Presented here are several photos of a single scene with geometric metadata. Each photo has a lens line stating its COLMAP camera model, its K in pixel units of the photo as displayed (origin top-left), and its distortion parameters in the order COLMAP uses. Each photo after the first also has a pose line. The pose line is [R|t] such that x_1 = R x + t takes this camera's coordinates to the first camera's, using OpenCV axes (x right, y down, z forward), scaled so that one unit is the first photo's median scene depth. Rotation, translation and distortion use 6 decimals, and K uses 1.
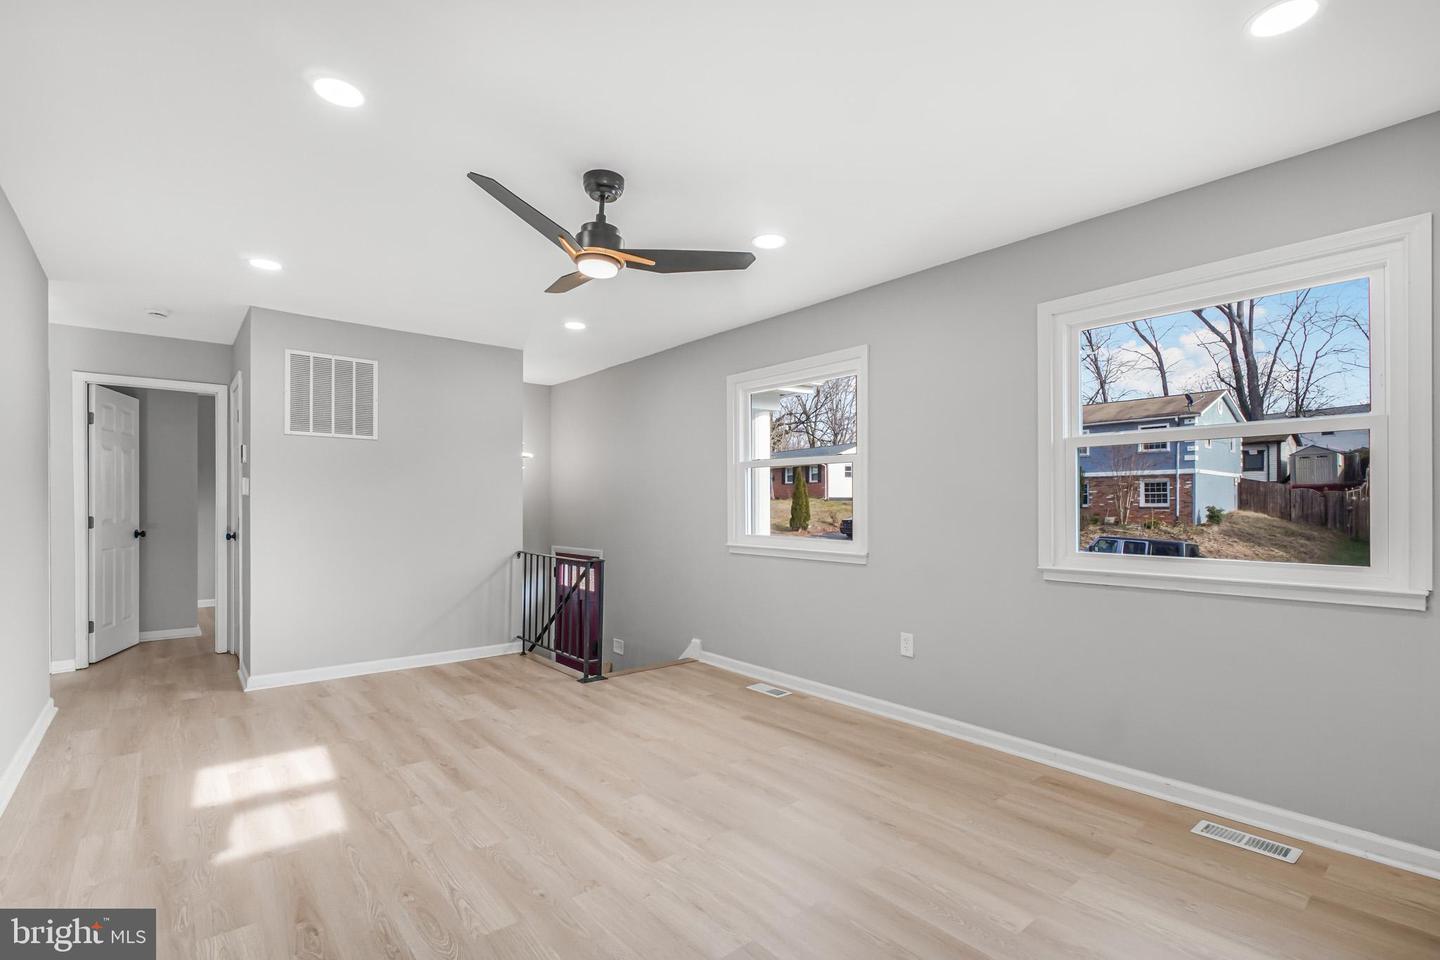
lens RADIAL K [[660.6, 0, 701.3], [0, 660.6, 500.6], [0, 0, 1]] dist [0.009032, -0.006998]
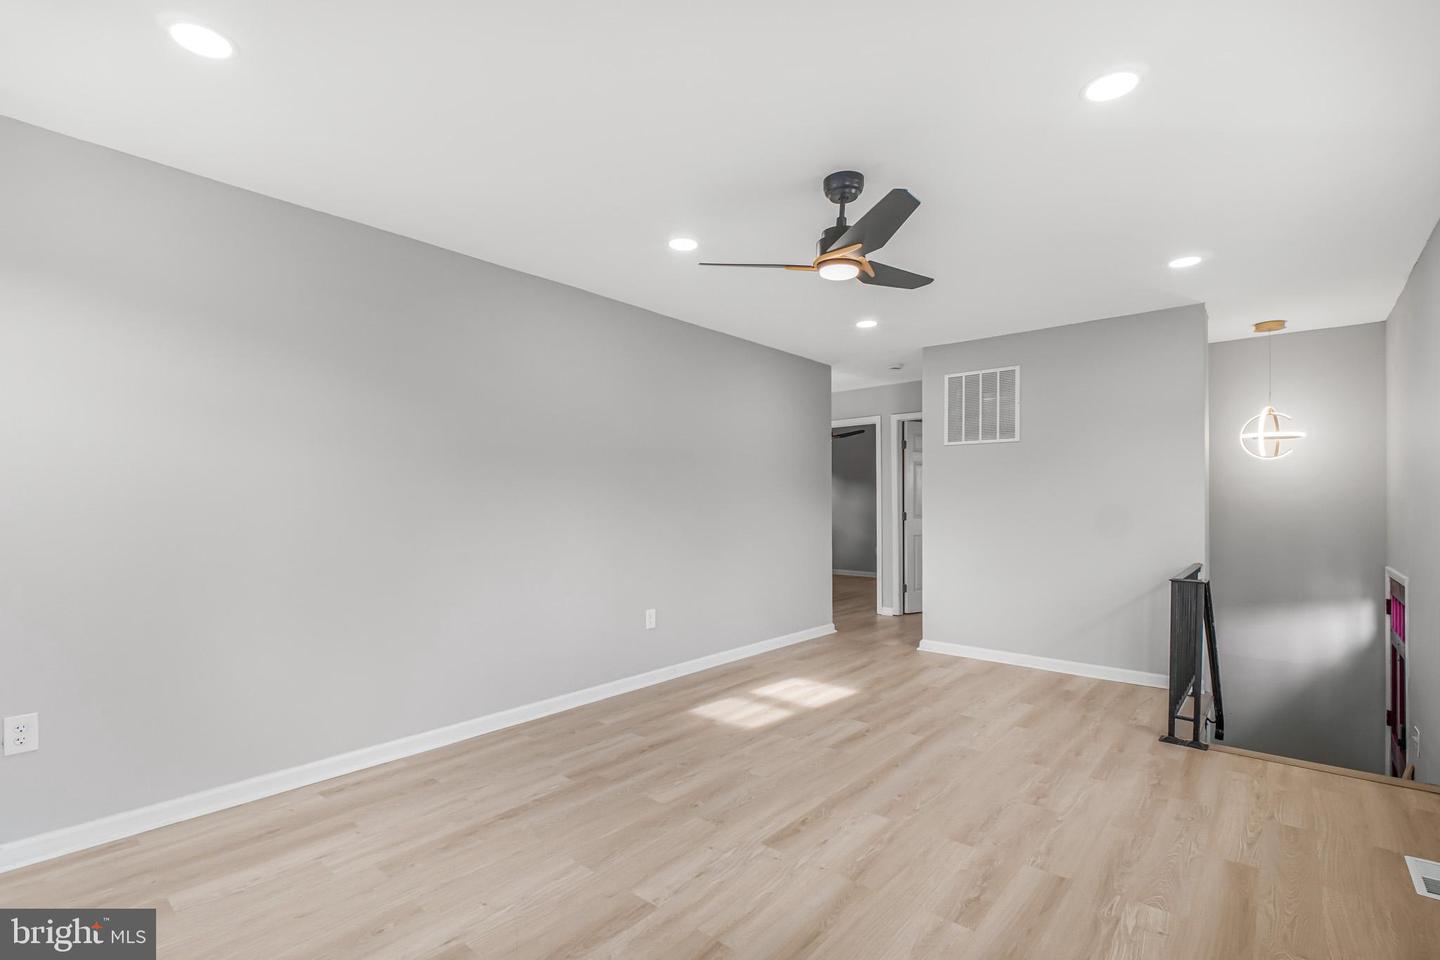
lens RADIAL K [[660.6, 0, 715.8], [0, 660.6, 489.4], [0, 0, 1]] dist [0.009032, -0.006998]
pose [[0.166186, -0.025244, -0.985771, 0.547287], [0.008336, 0.999673, -0.024195, 0.006628], [0.986059, -0.004197, 0.166342, 0.430586]]
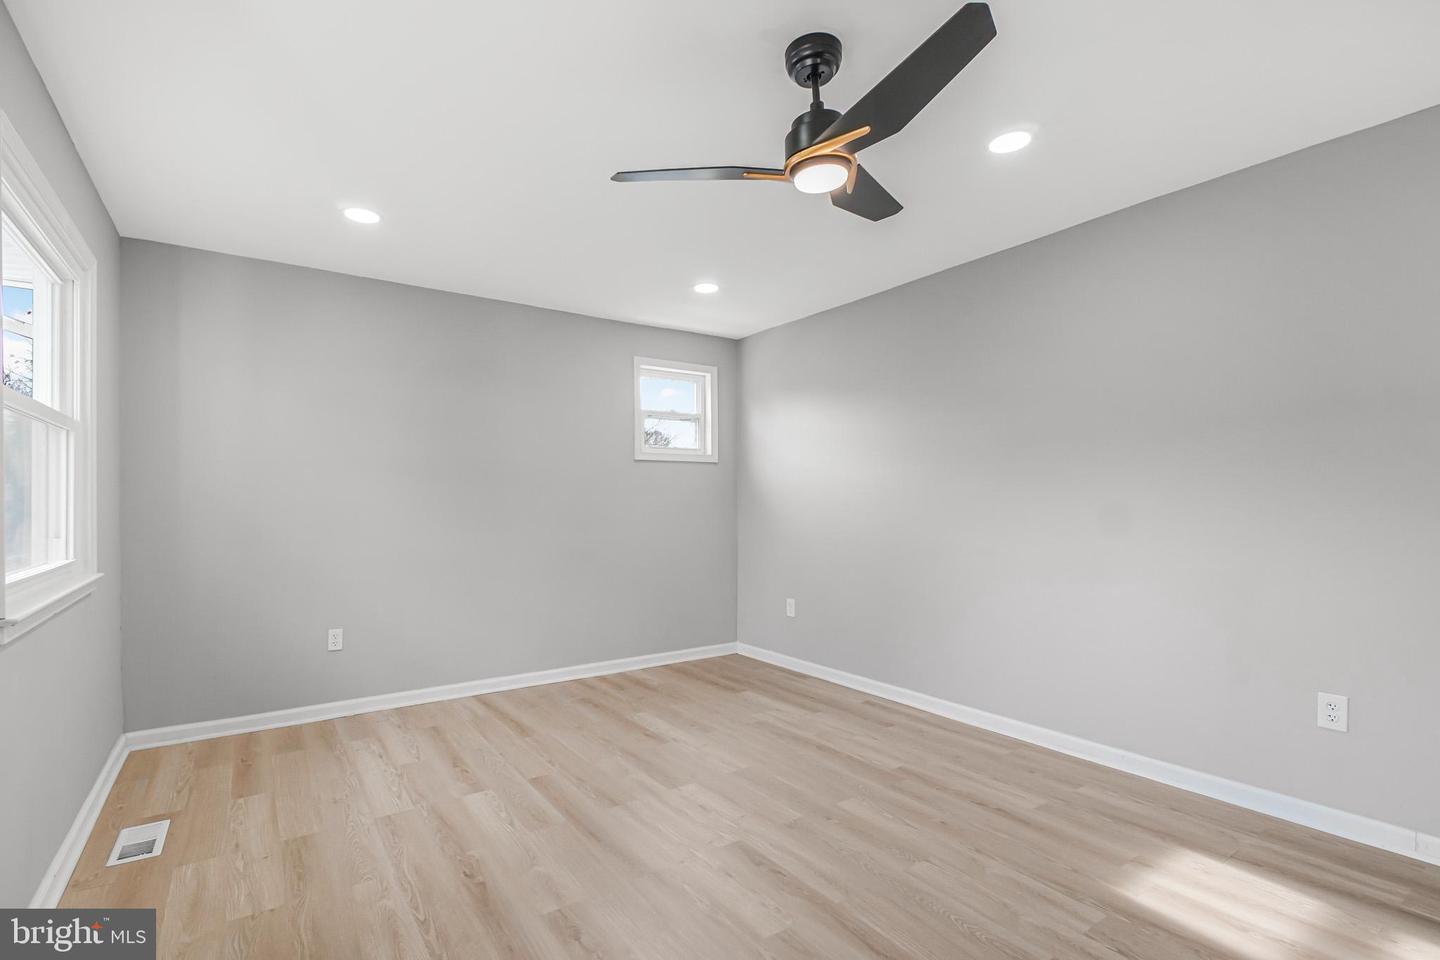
lens RADIAL K [[660.6, 0, 698.5], [0, 660.6, 505.6], [0, 0, 1]] dist [0.009032, -0.006998]
pose [[-0.995434, -0.000445, 0.095448, -0.059416], [-0.000529, 0.999999, -0.000858, 0.009348], [-0.095448, -0.000904, -0.995434, 1.166139]]
